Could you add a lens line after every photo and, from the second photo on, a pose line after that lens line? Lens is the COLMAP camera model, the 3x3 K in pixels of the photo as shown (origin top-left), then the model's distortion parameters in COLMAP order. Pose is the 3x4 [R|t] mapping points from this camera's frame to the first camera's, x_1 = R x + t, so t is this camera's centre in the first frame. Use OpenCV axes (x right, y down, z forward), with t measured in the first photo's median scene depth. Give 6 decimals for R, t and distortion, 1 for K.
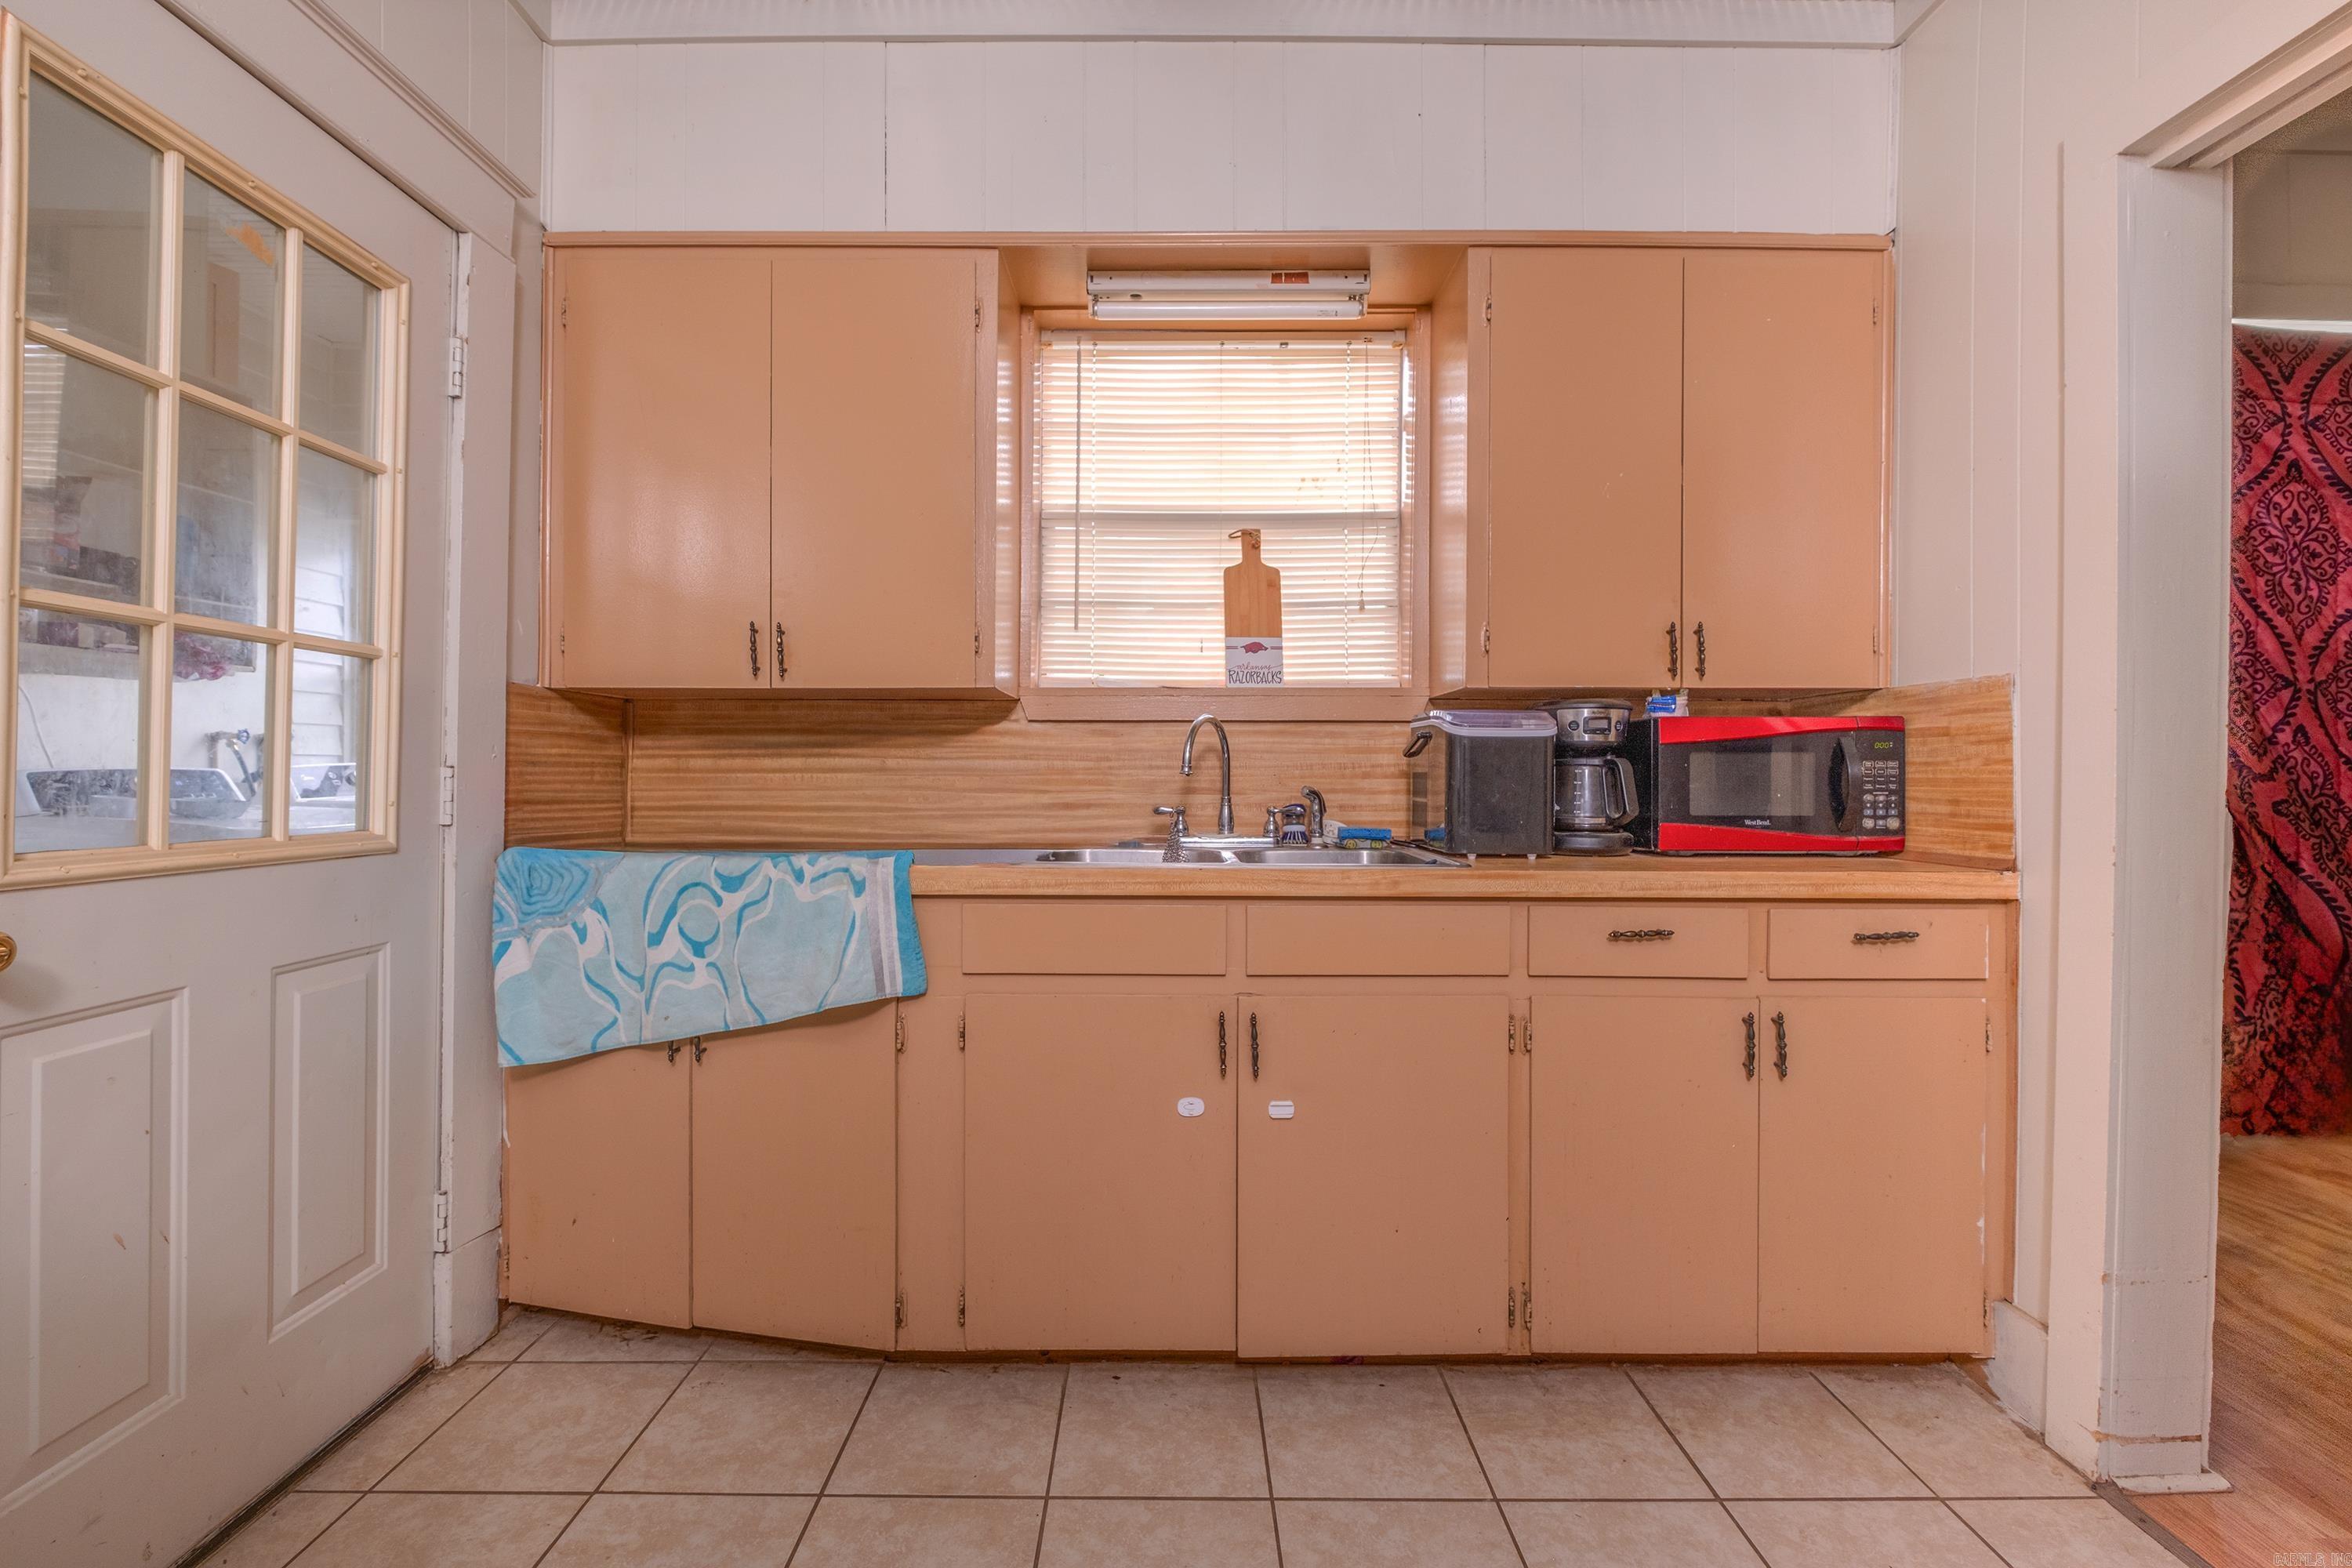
lens RADIAL K [[1007.2, 0, 1176.0], [0, 1007.2, 784.0], [0, 0, 1]] dist [-0.000482, -0.000110]
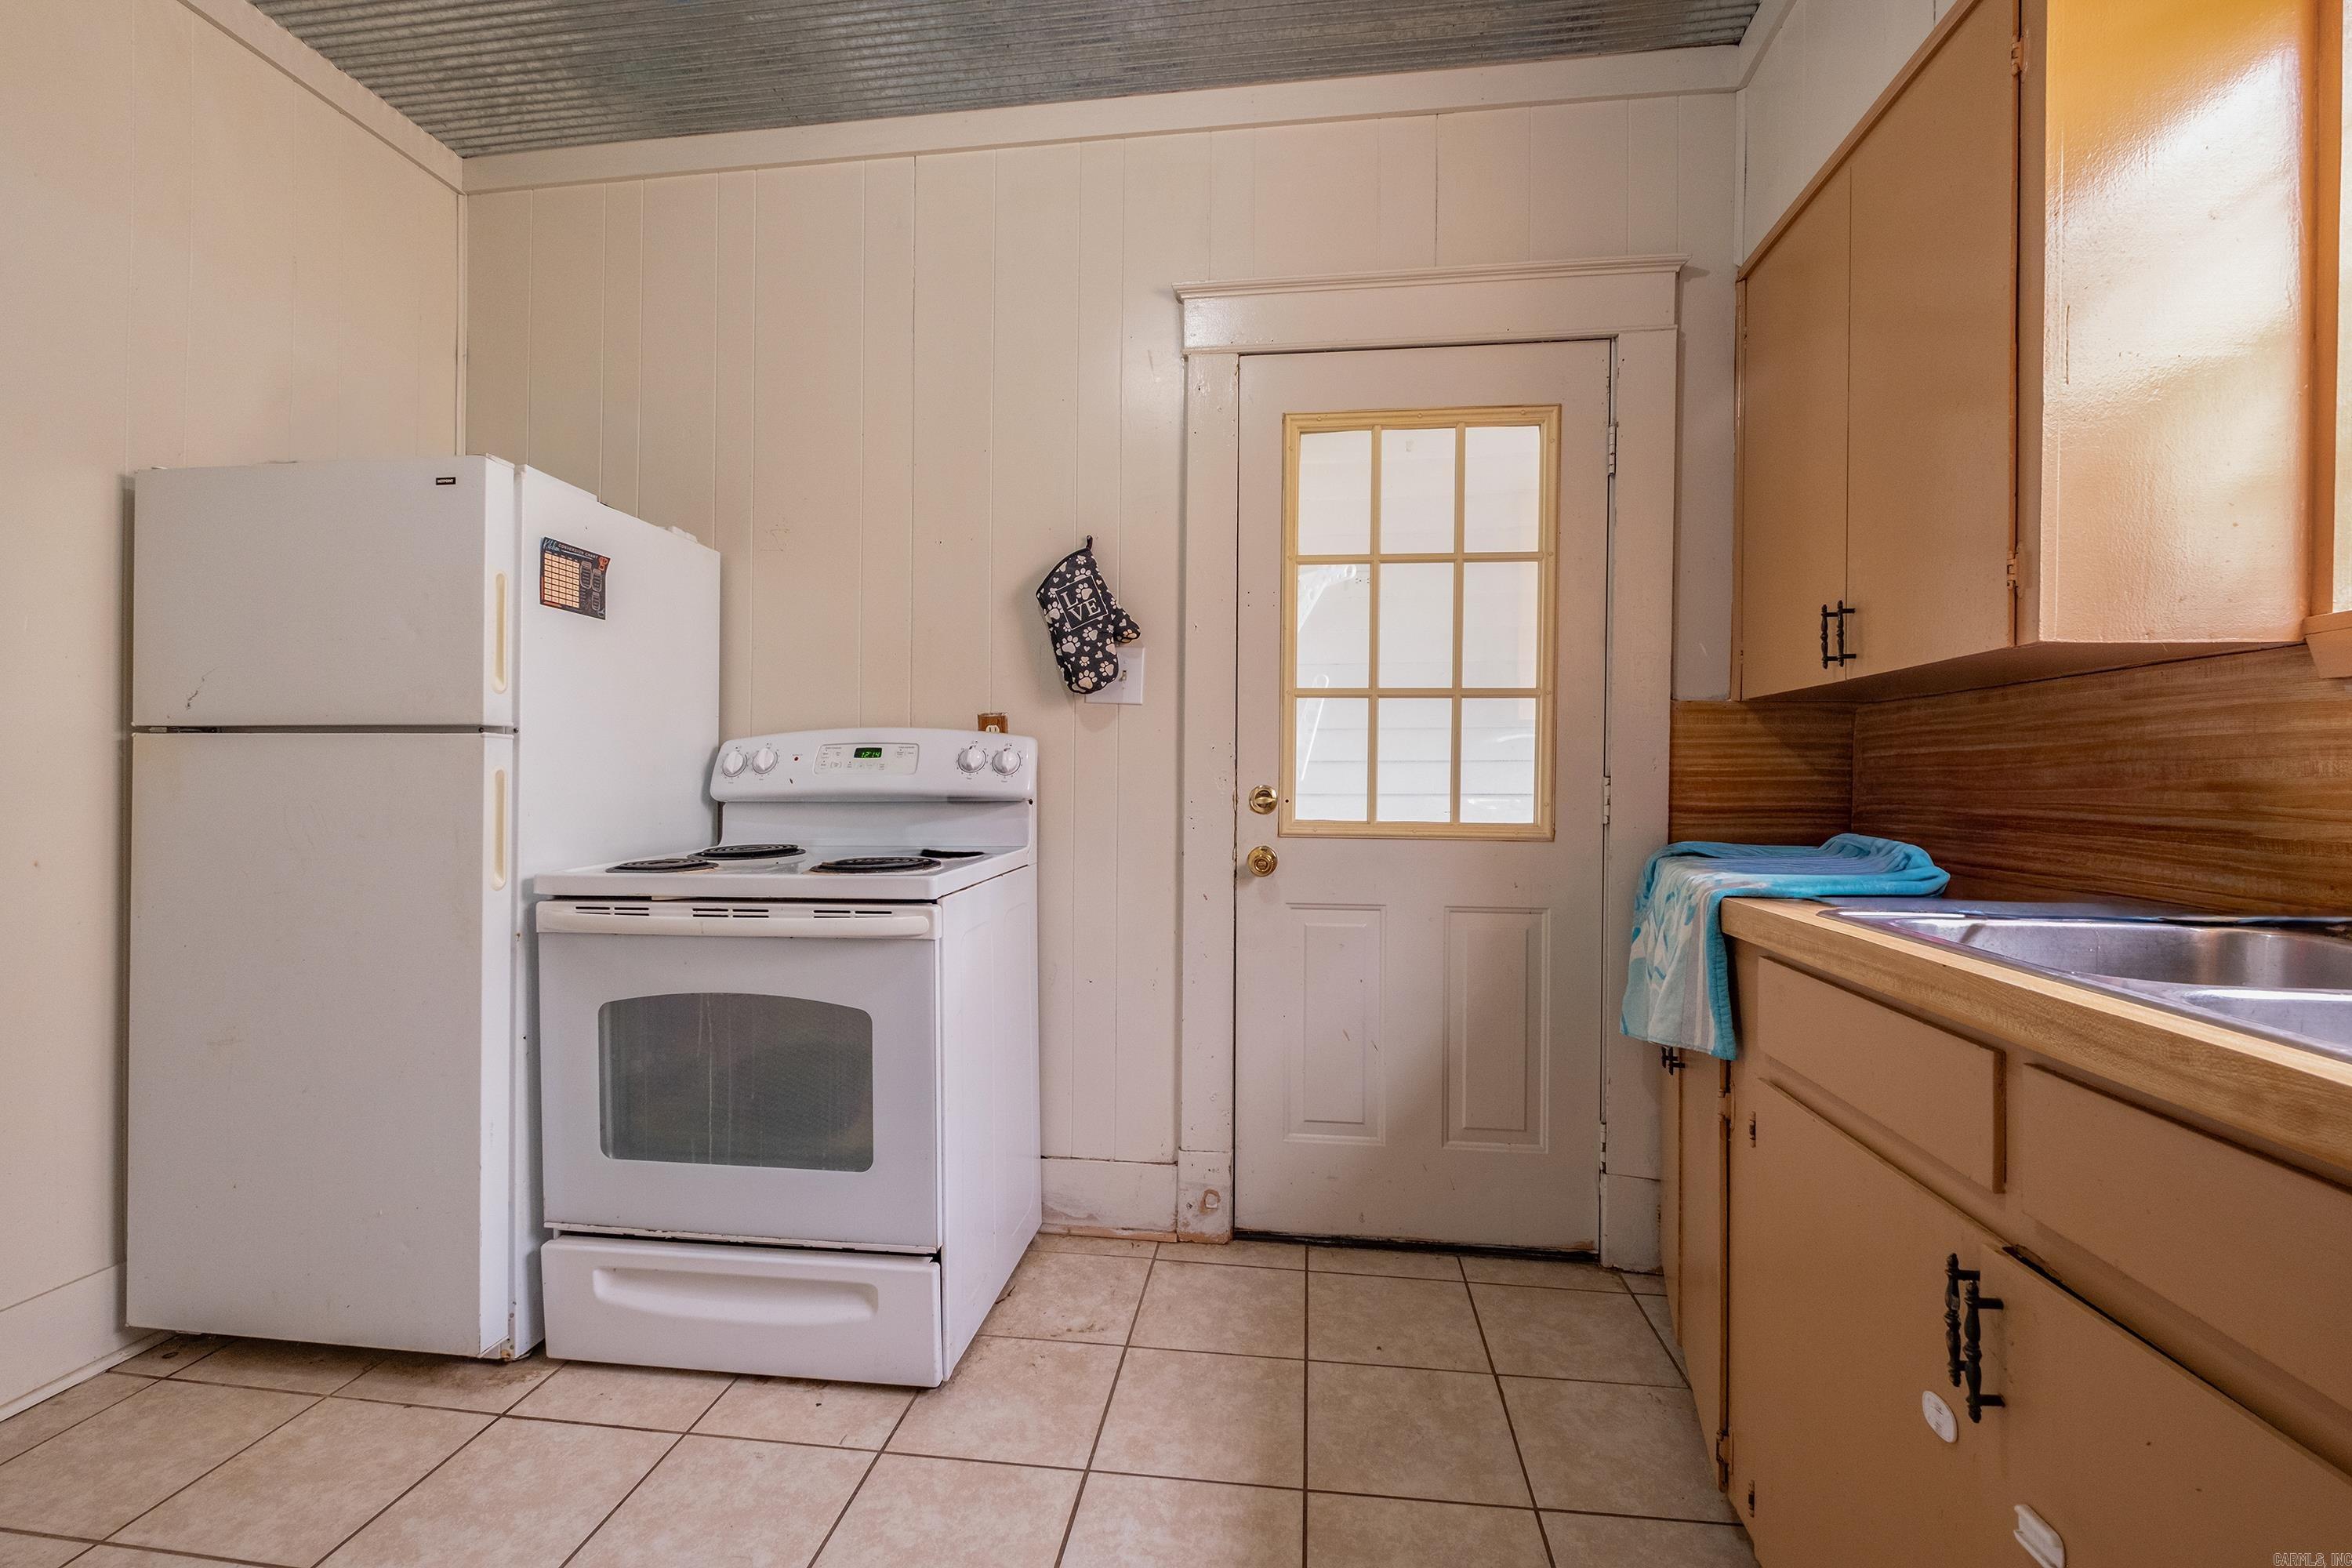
lens RADIAL K [[1007.2, 0, 1176.0], [0, 1007.2, 784.0], [0, 0, 1]] dist [-0.000482, -0.000110]
pose [[-0.133110, -0.001306, -0.991100, 0.602692], [-0.018860, 0.999821, 0.001215, 0.000375], [0.990922, 0.018854, -0.133110, 0.686319]]
